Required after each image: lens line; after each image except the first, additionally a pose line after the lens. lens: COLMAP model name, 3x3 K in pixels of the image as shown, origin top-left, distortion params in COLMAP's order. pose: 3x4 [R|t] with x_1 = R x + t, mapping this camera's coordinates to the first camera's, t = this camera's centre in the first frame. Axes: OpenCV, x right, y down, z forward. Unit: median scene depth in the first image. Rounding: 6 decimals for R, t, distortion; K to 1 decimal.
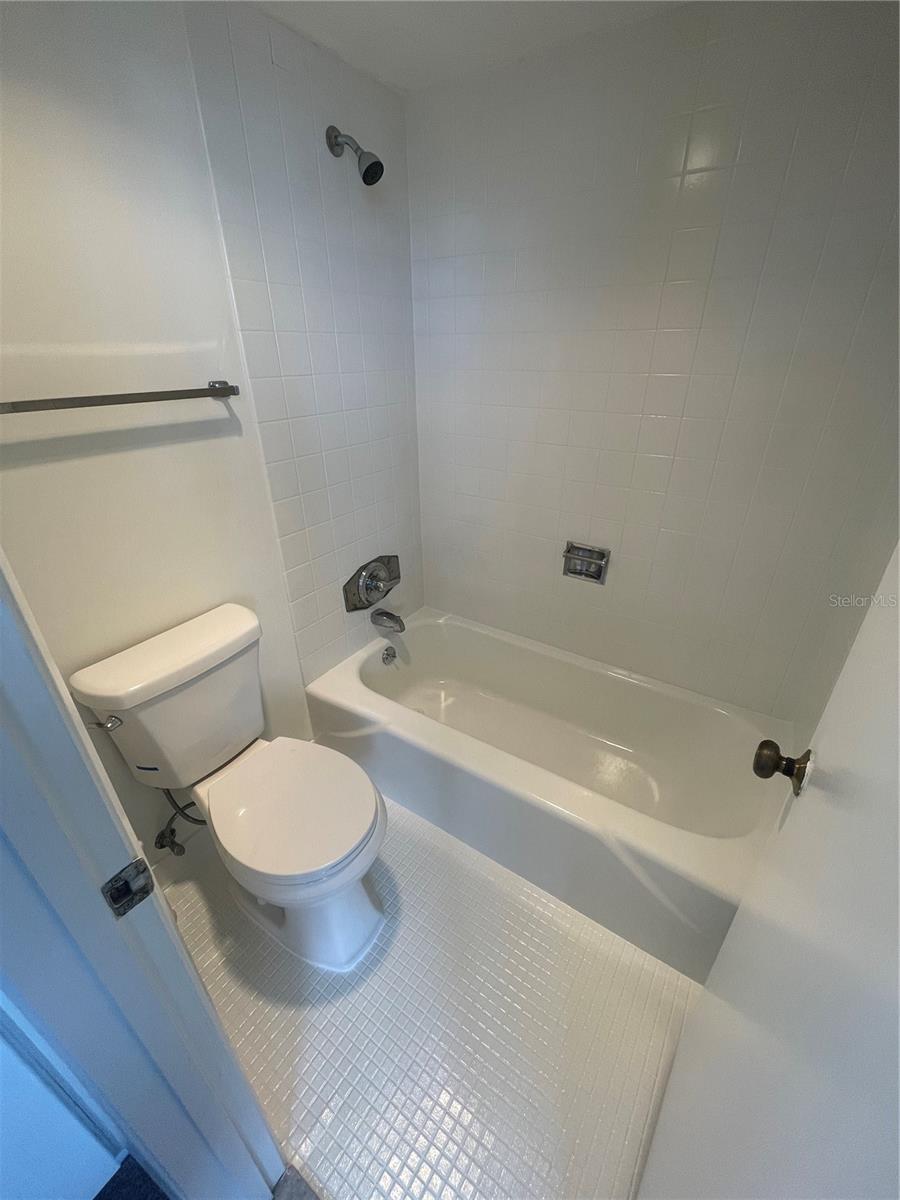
lens RADIAL K [[482.2, 0, 452.0], [0, 482.2, 598.7], [0, 0, 1]] dist [-0.000613, -0.000005]
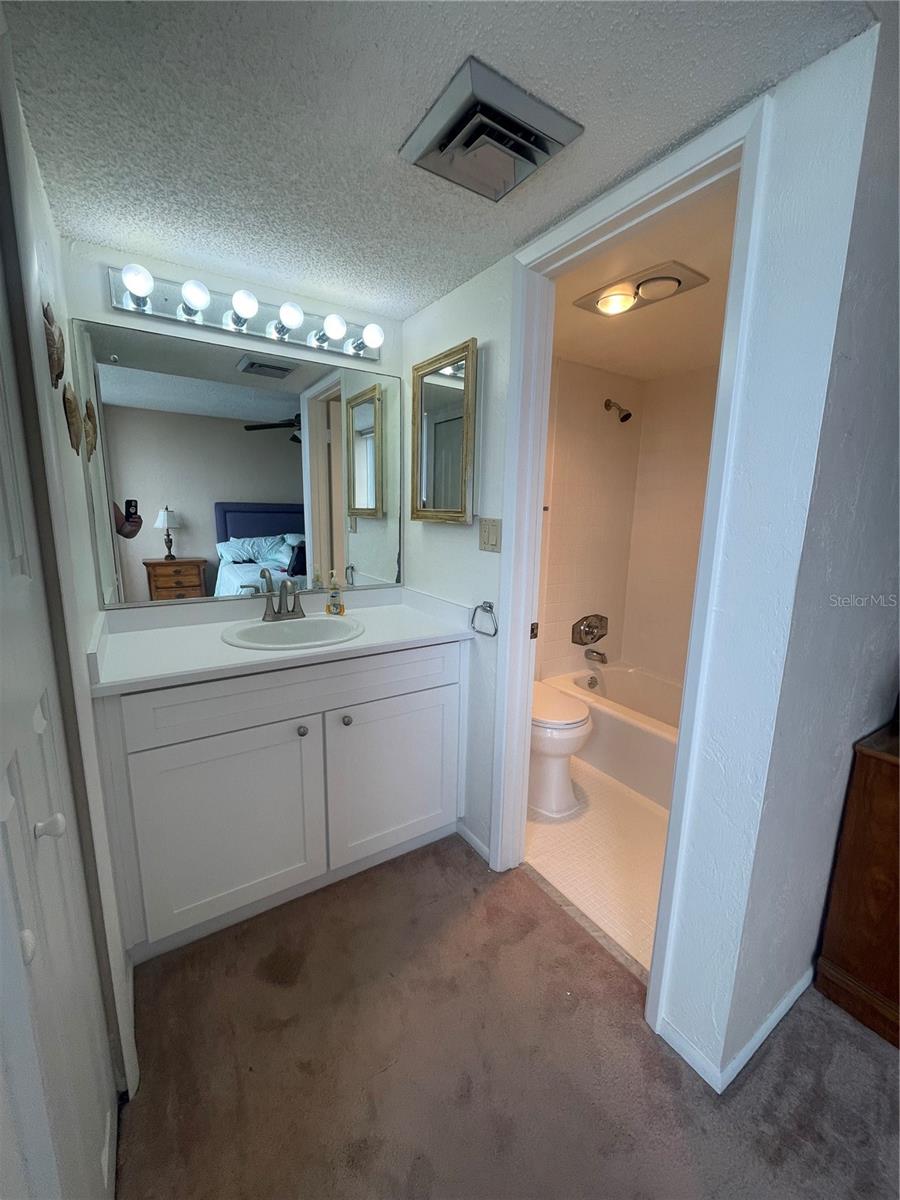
lens RADIAL K [[482.2, 0, 452.1], [0, 482.2, 600.9], [0, 0, 1]] dist [-0.000613, -0.000005]
pose [[0.918459, 0.100038, -0.382656, 0.015725], [-0.205948, 0.946939, -0.246762, 0.360701], [0.337666, 0.305448, 0.890327, -0.581626]]
